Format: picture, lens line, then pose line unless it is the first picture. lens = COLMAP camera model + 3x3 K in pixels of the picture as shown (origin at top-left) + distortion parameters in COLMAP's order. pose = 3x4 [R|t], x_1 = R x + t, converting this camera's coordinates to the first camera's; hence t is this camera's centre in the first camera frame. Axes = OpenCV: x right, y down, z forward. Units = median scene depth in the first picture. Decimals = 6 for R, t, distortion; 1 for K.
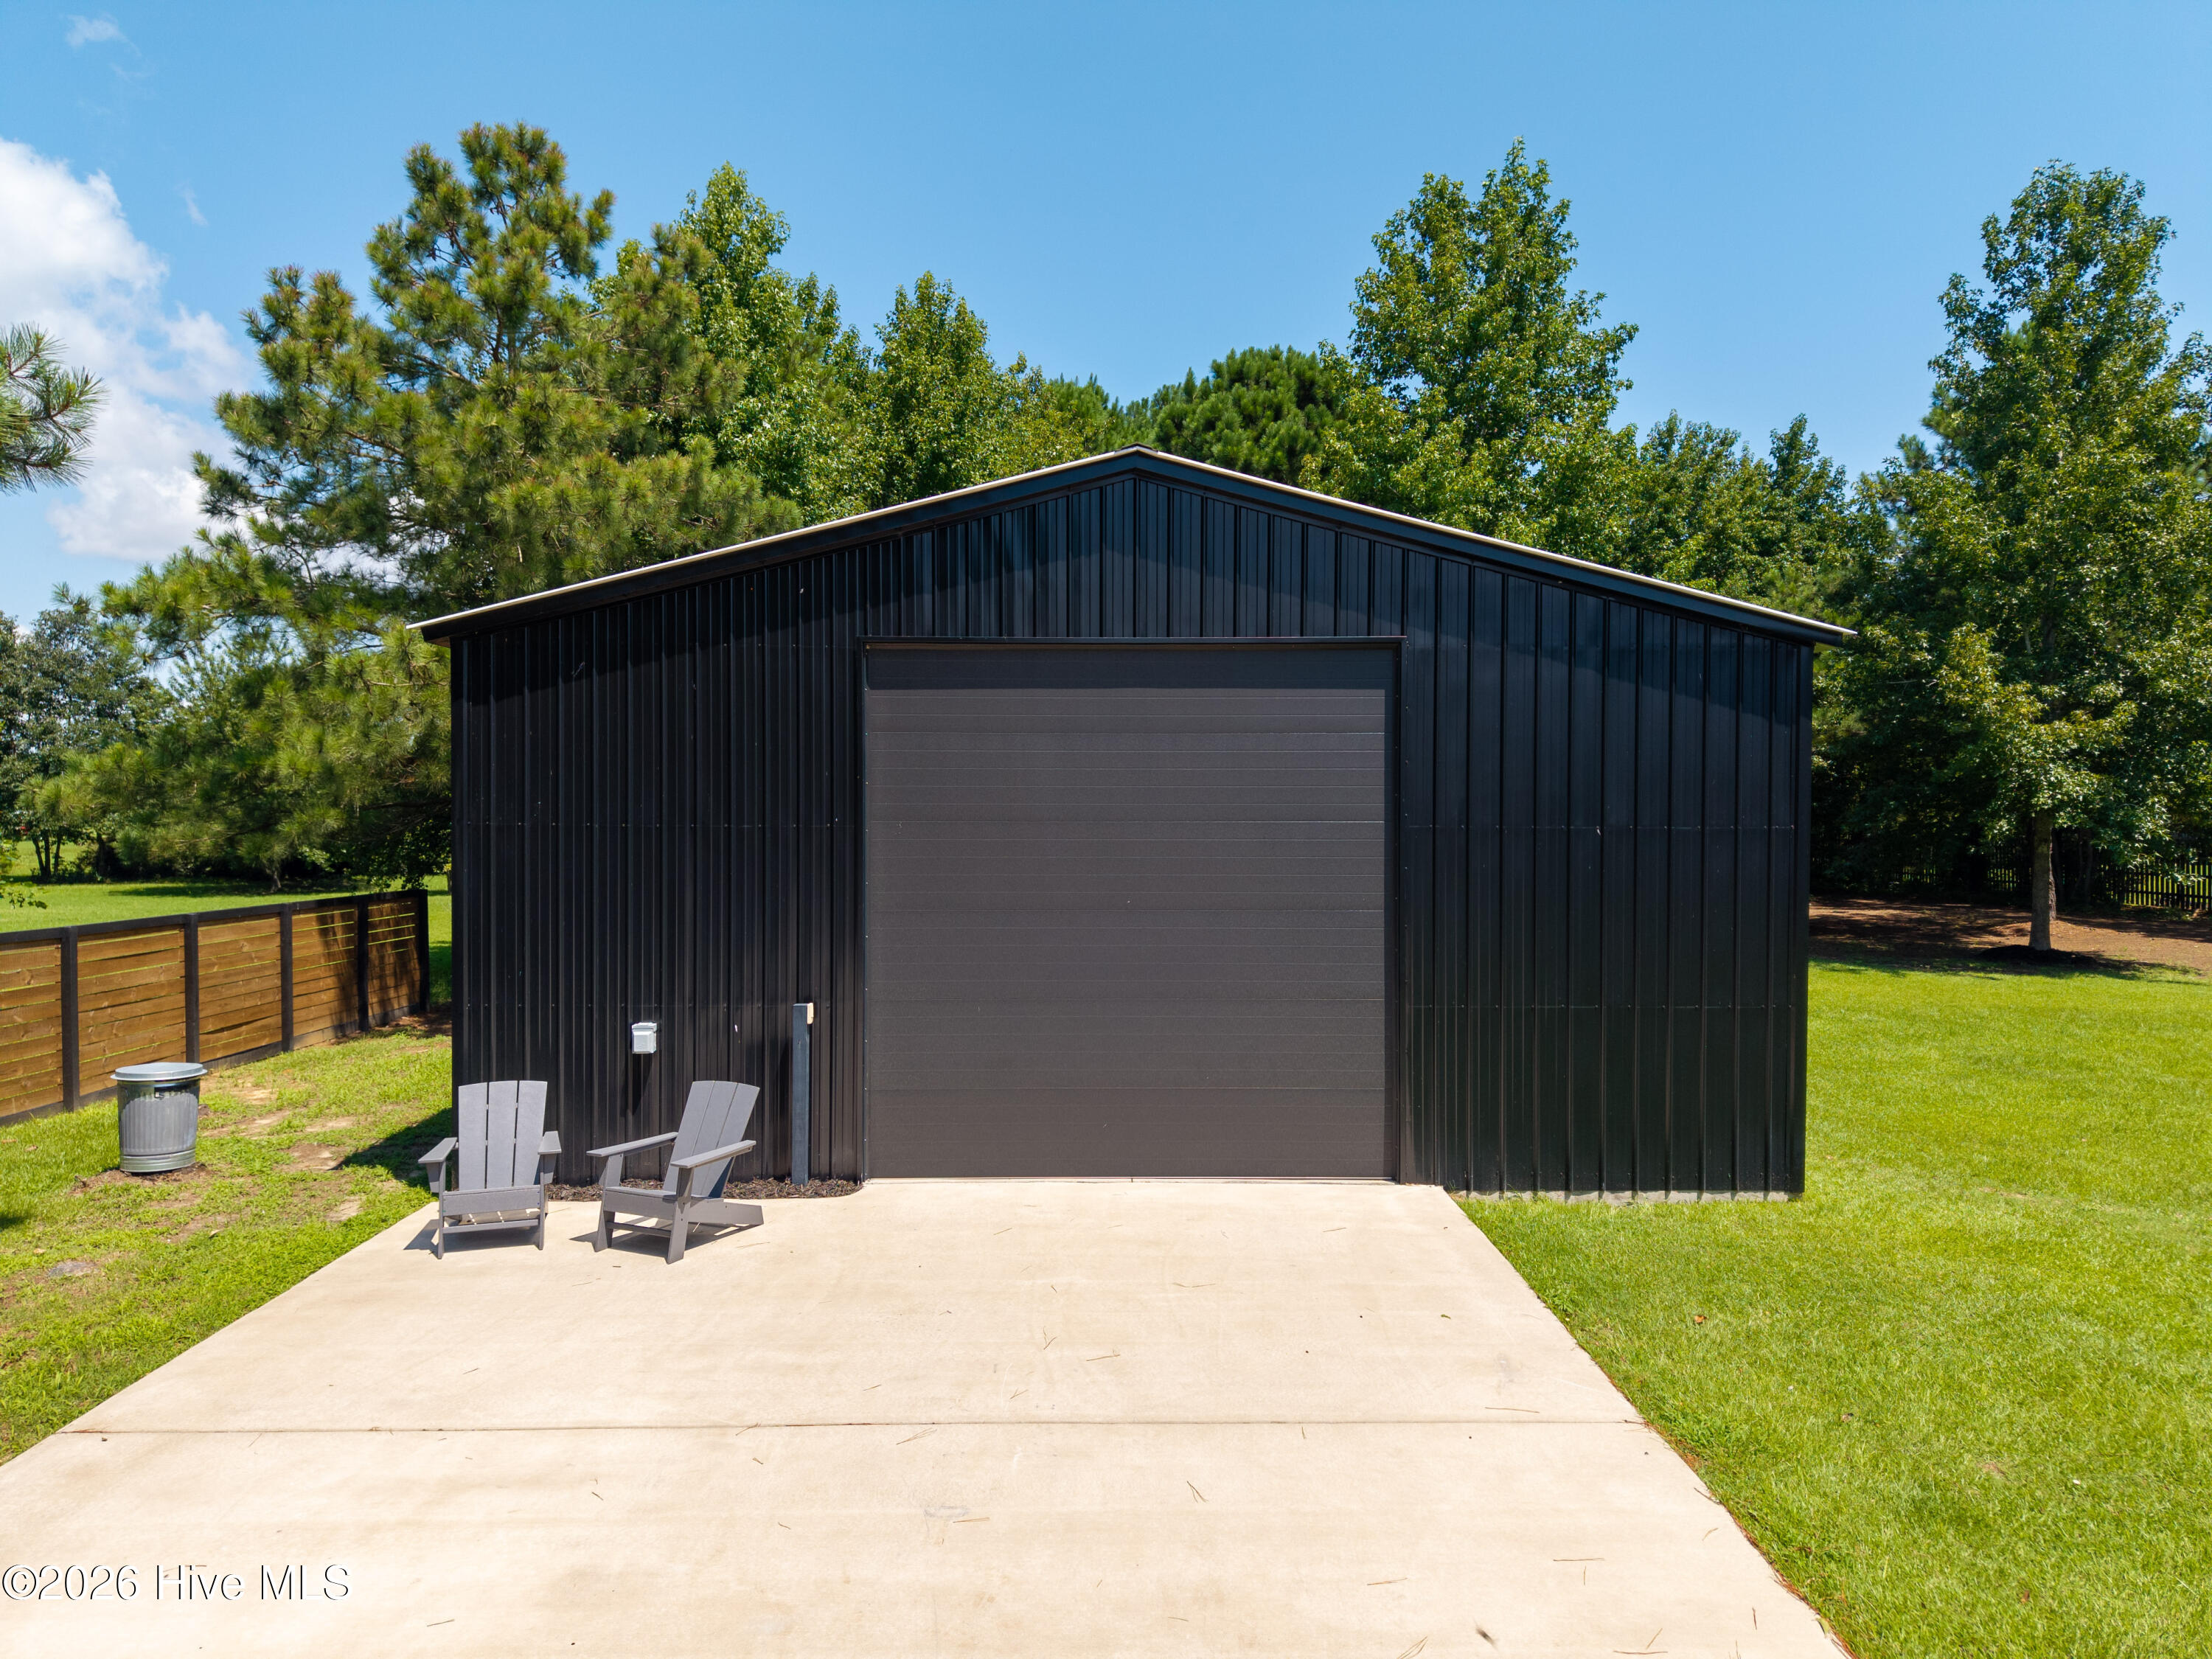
lens RADIAL K [[1488.6, 0, 1110.0], [0, 1488.6, 828.0], [0, 0, 1]] dist [0.017038, -0.010753]
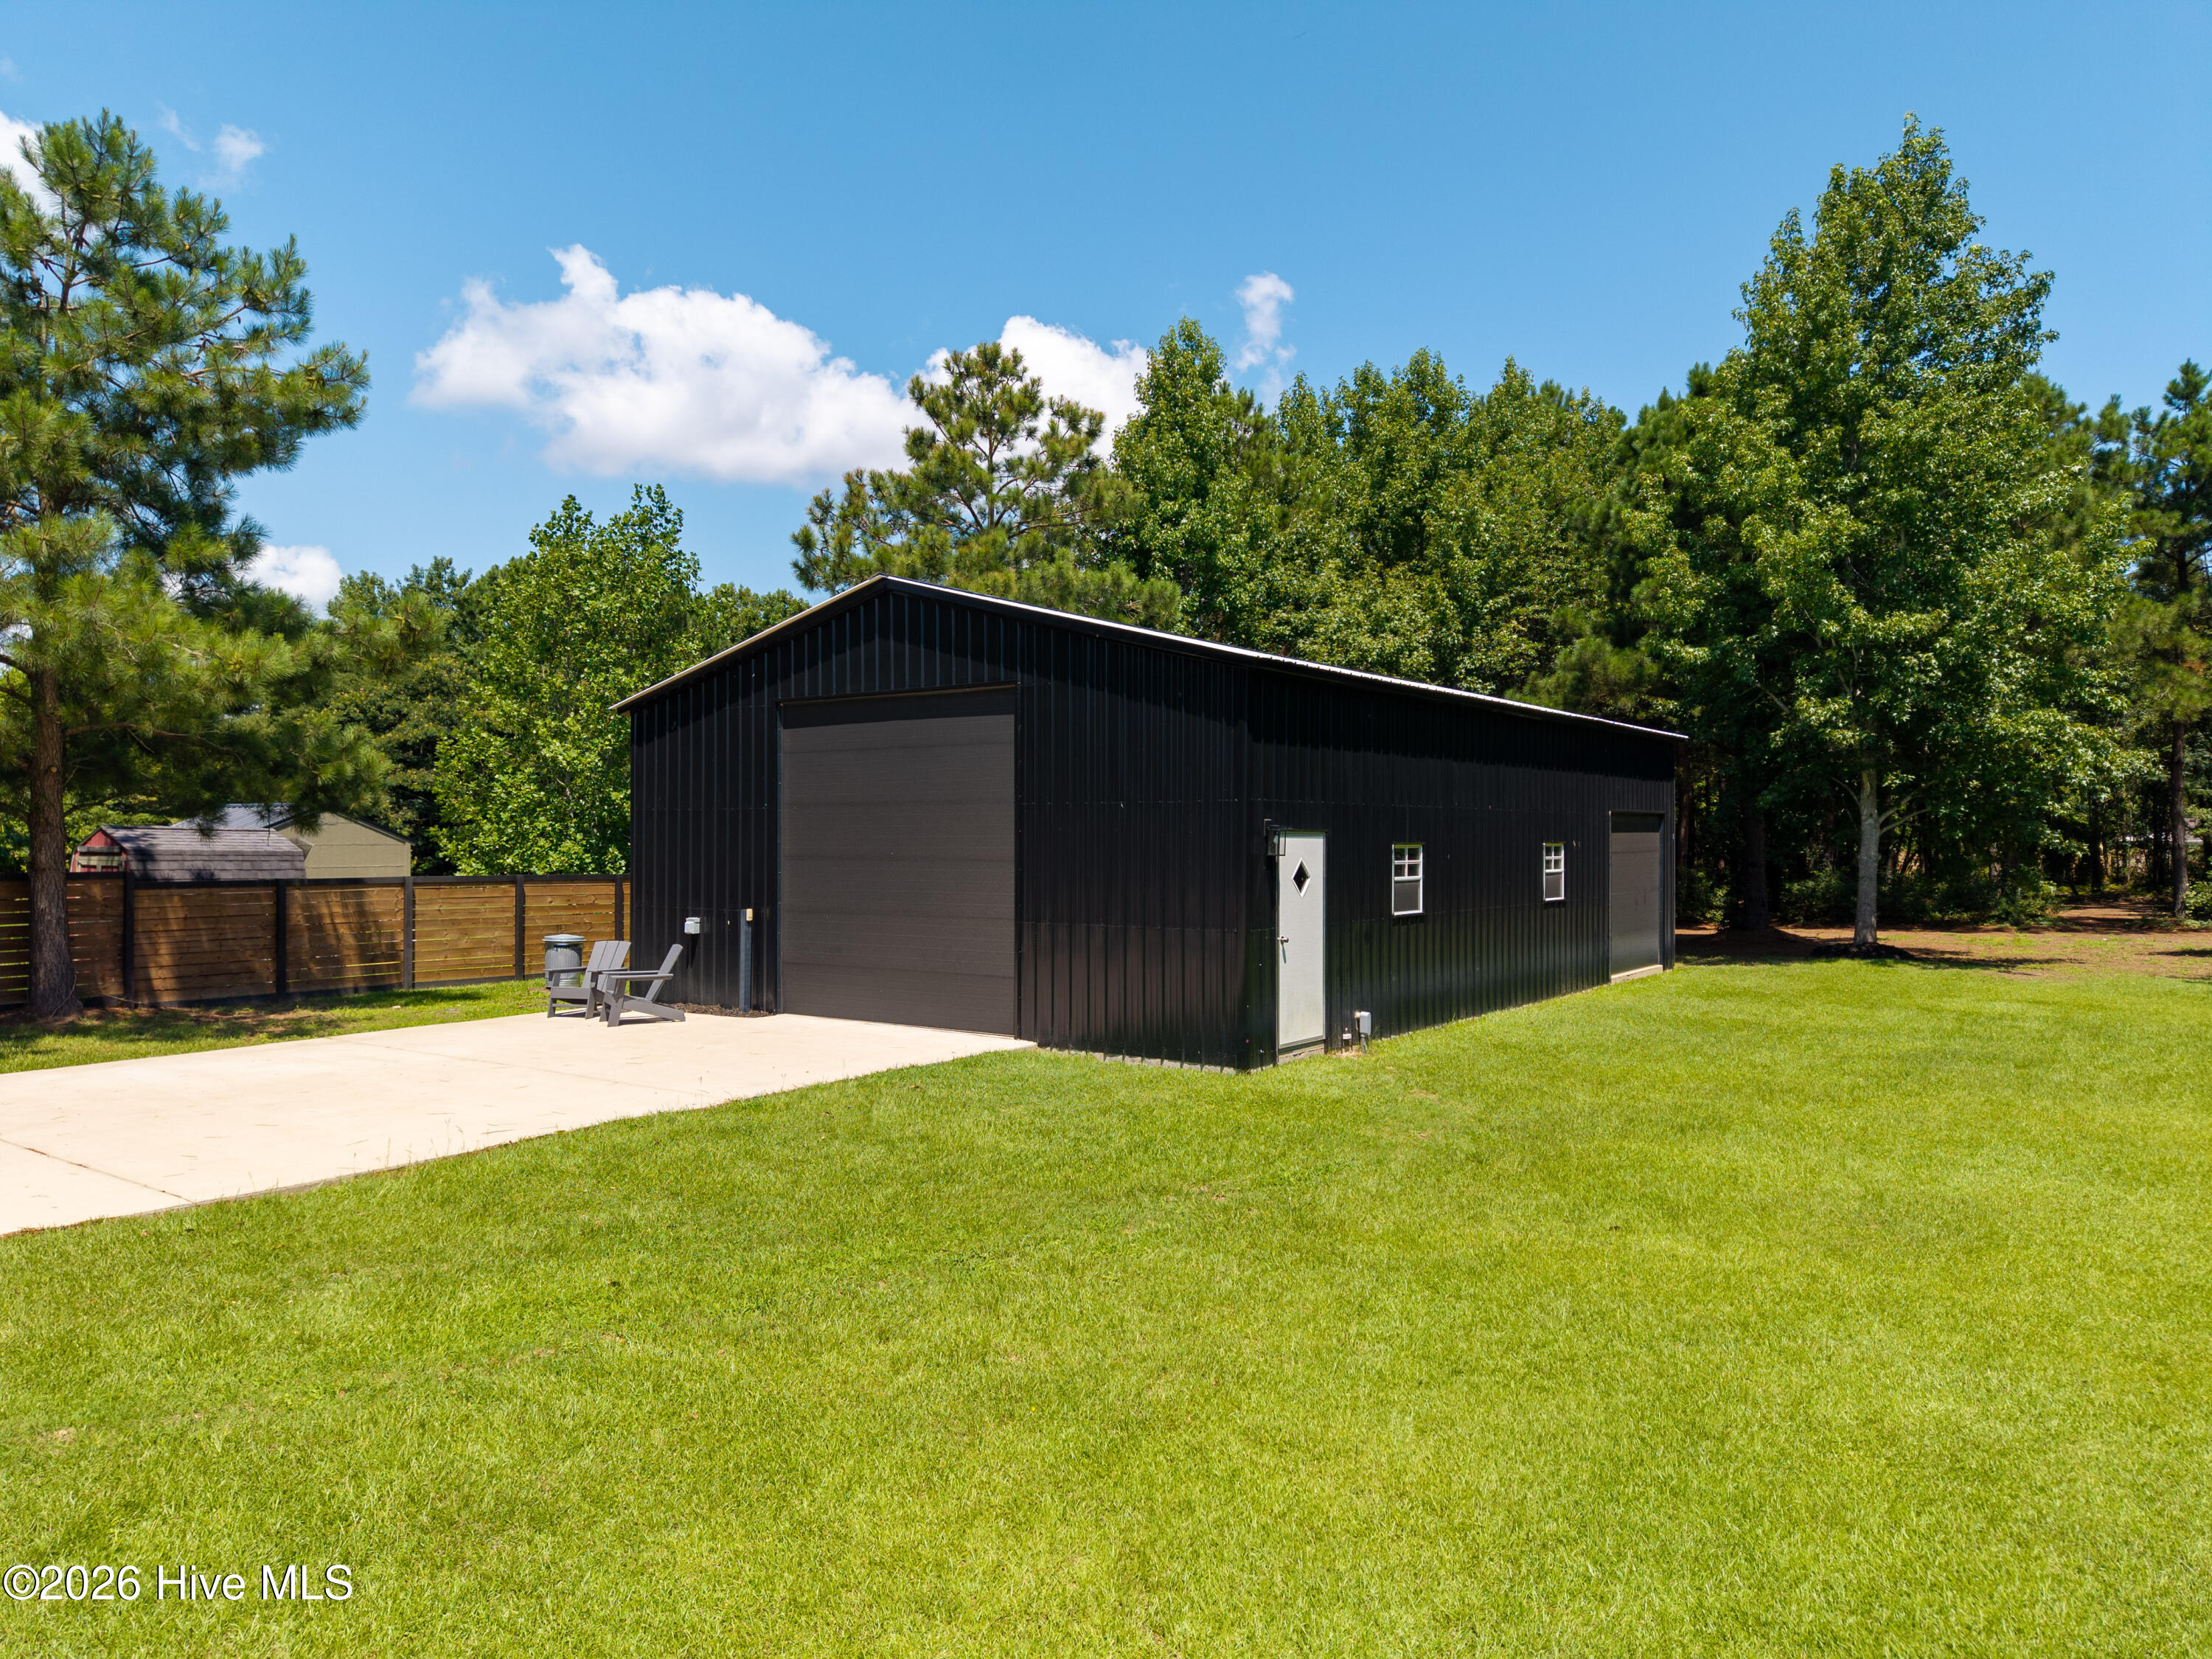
lens RADIAL K [[1478.6, 0, 1118.3], [0, 1478.6, 823.4], [0, 0, 1]] dist [0.092490, -0.121552]
pose [[0.804934, -0.006194, -0.593332, 1.173387], [-0.005712, 0.999818, -0.018188, 0.043952], [0.593337, 0.018029, 0.804752, -0.164669]]
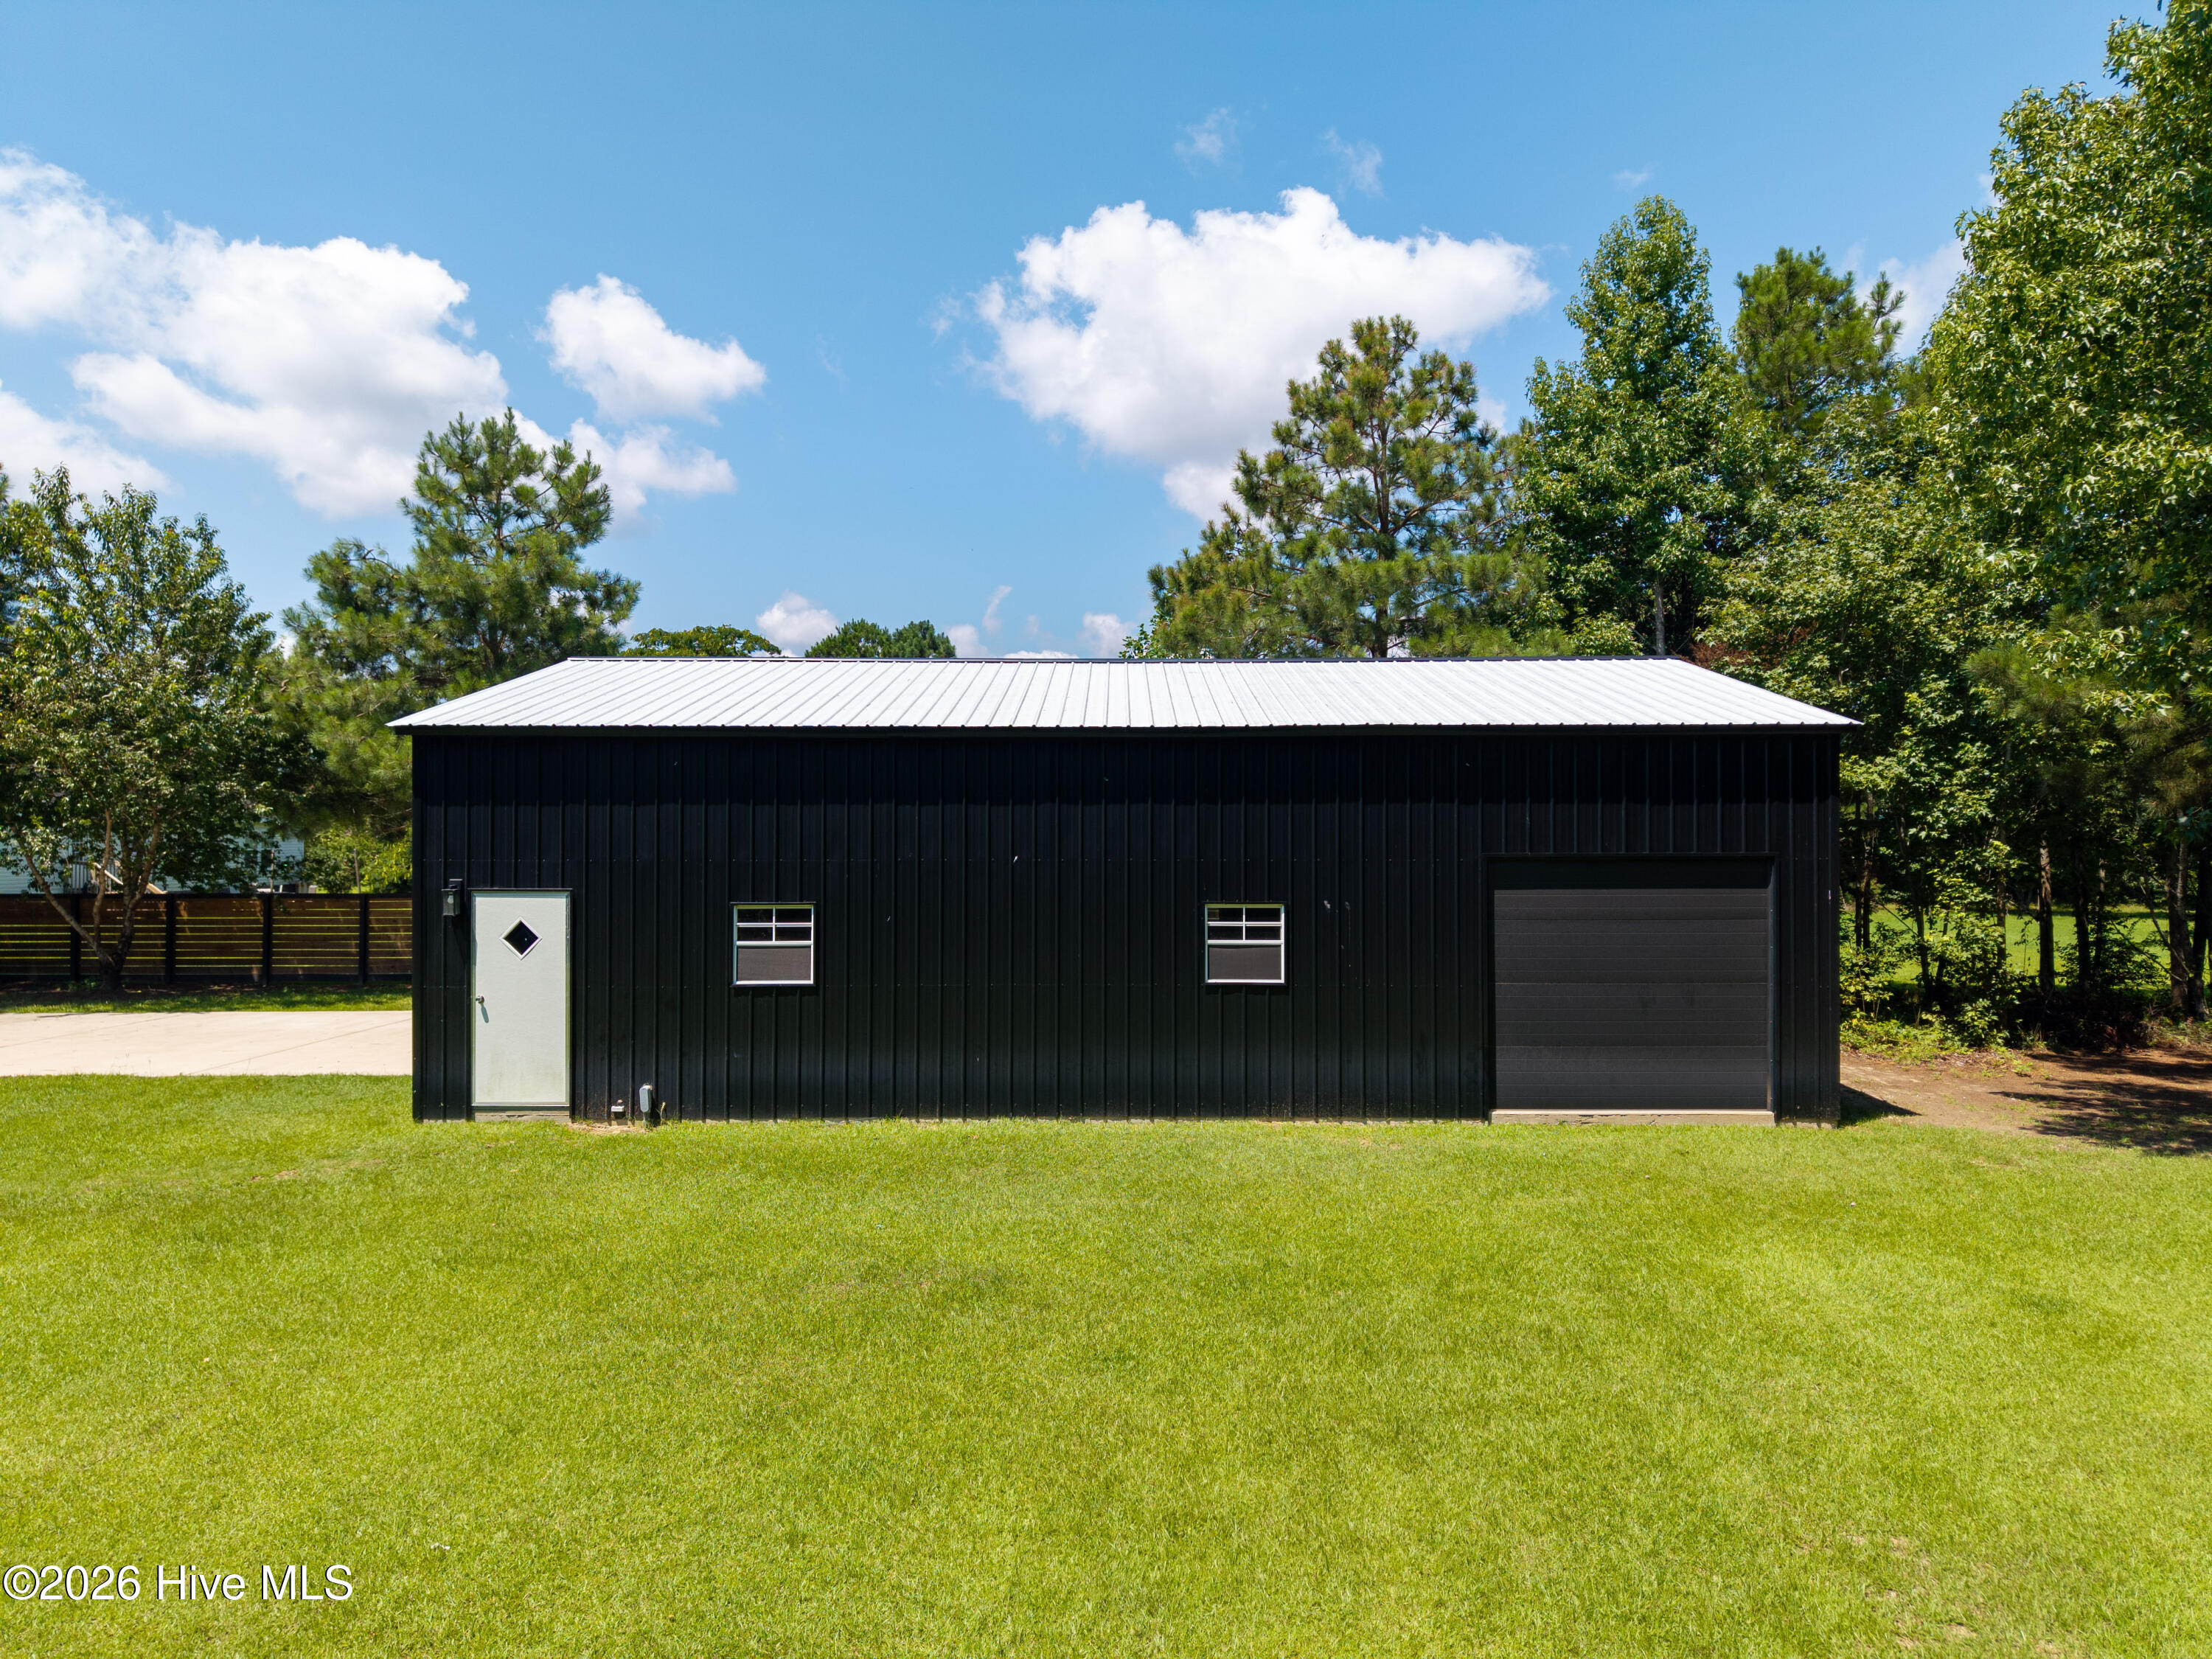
lens RADIAL K [[1471.9, 0, 1122.0], [0, 1471.9, 830.2], [0, 0, 1]] dist [0.021512, -0.002539]
pose [[-0.014030, -0.016935, -0.999758, 1.875519], [-0.012628, 0.999780, -0.016758, -0.016910], [0.999822, 0.012390, -0.014241, 1.712531]]
